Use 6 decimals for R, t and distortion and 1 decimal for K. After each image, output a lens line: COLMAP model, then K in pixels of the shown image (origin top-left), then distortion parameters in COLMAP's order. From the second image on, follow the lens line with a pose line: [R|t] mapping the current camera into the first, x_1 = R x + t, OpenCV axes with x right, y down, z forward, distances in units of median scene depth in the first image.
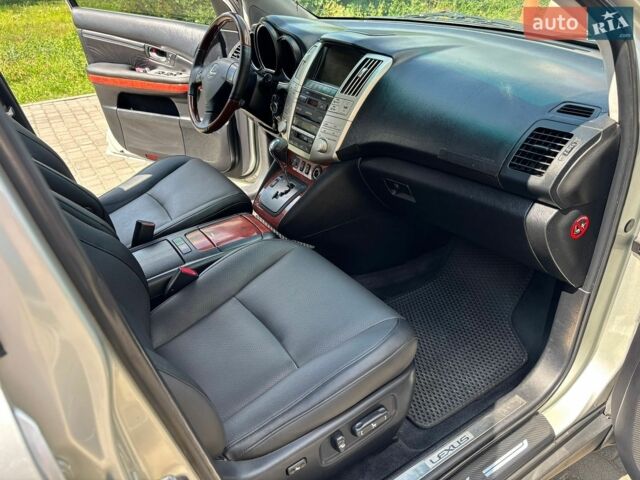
lens RADIAL K [[485.6, 0, 313.9], [0, 485.6, 235.8], [0, 0, 1]] dist [0.068977, -0.078197]
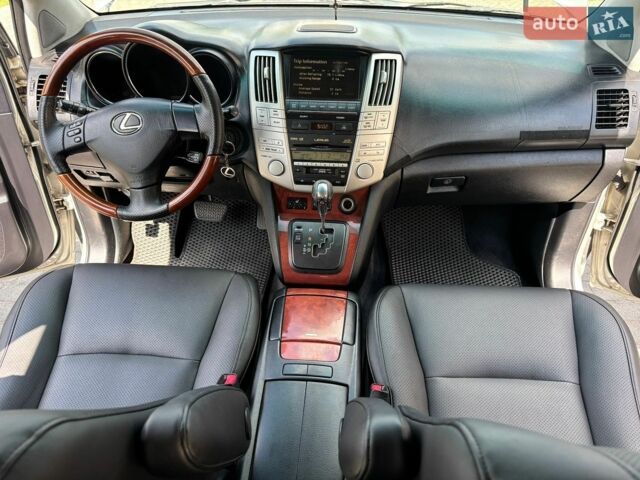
lens RADIAL K [[485.6, 0, 313.9], [0, 485.6, 235.8], [0, 0, 1]] dist [0.068977, -0.078197]
pose [[0.597584, -0.432102, 0.675412, -0.651114], [0.377439, 0.894793, 0.238506, -0.316909], [-0.707413, 0.112399, 0.697806, 0.480866]]
